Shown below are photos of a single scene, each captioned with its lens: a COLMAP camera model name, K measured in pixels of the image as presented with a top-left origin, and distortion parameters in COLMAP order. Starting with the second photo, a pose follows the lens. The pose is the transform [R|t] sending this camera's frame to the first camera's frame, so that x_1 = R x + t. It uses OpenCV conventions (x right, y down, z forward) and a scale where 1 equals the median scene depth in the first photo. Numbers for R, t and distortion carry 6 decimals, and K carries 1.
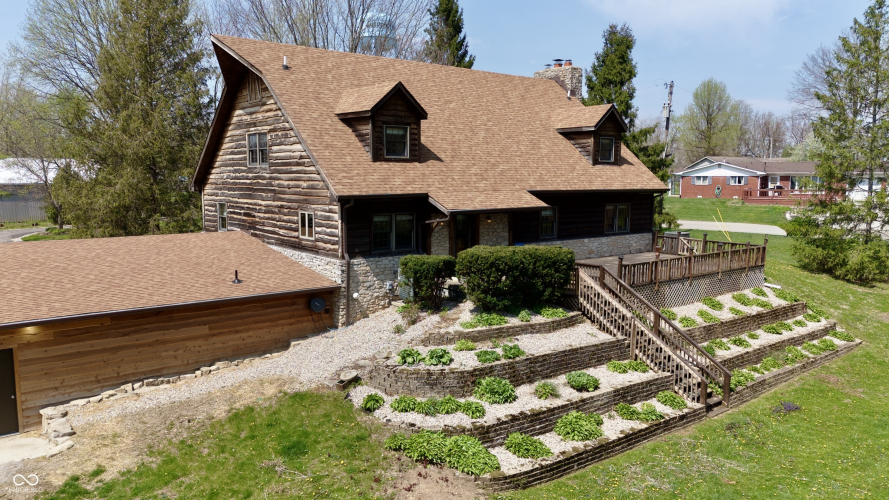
lens RADIAL K [[653.7, 0, 449.3], [0, 653.7, 247.9], [0, 0, 1]] dist [0.080955, -0.074292]
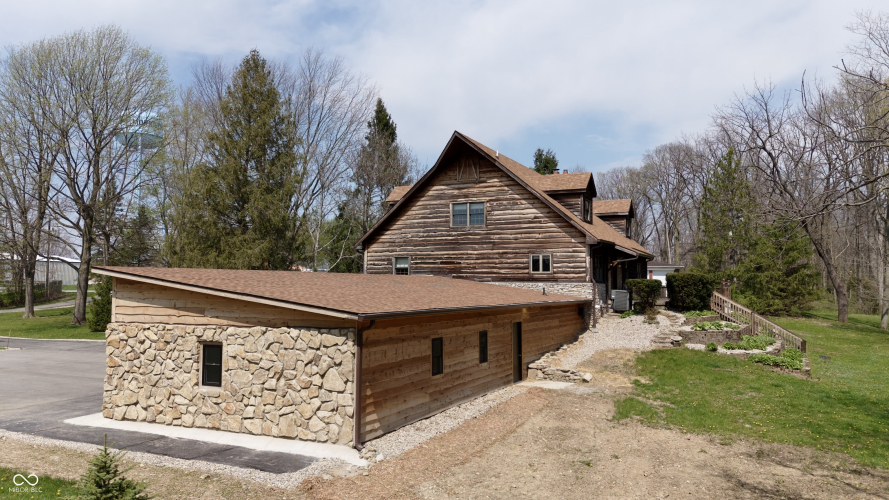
lens RADIAL K [[653.7, 0, 449.3], [0, 653.7, 247.9], [0, 0, 1]] dist [0.080955, -0.074292]
pose [[0.895549, 0.027130, 0.444135, -1.125967], [0.049616, 0.985826, -0.160264, 0.164868], [-0.442188, 0.165560, 0.881510, -0.204938]]
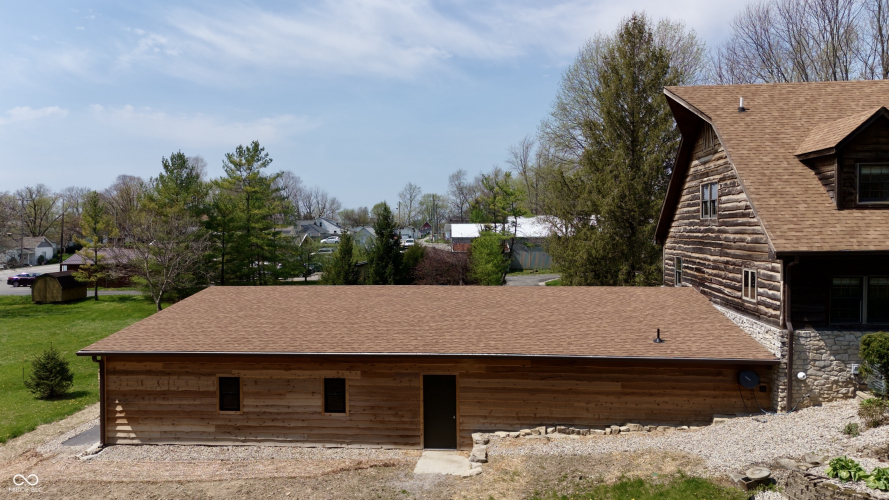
lens RADIAL K [[653.7, 0, 449.3], [0, 653.7, 247.9], [0, 0, 1]] dist [0.080955, -0.074292]
pose [[0.724364, 0.014291, -0.689270, 0.105830], [-0.069151, 0.996249, -0.052016, -0.011148], [0.685941, 0.085342, 0.722635, 0.098642]]
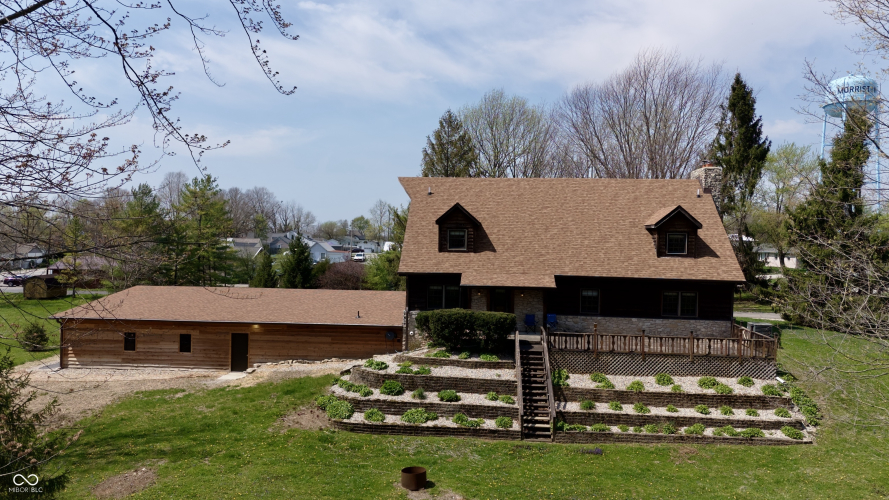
lens RADIAL K [[653.7, 0, 449.3], [0, 653.7, 247.9], [0, 0, 1]] dist [0.080955, -0.074292]
pose [[0.730079, 0.018721, -0.683106, 1.047900], [-0.093072, 0.993034, -0.072258, -0.030367], [0.676995, 0.116332, 0.726736, -0.153024]]
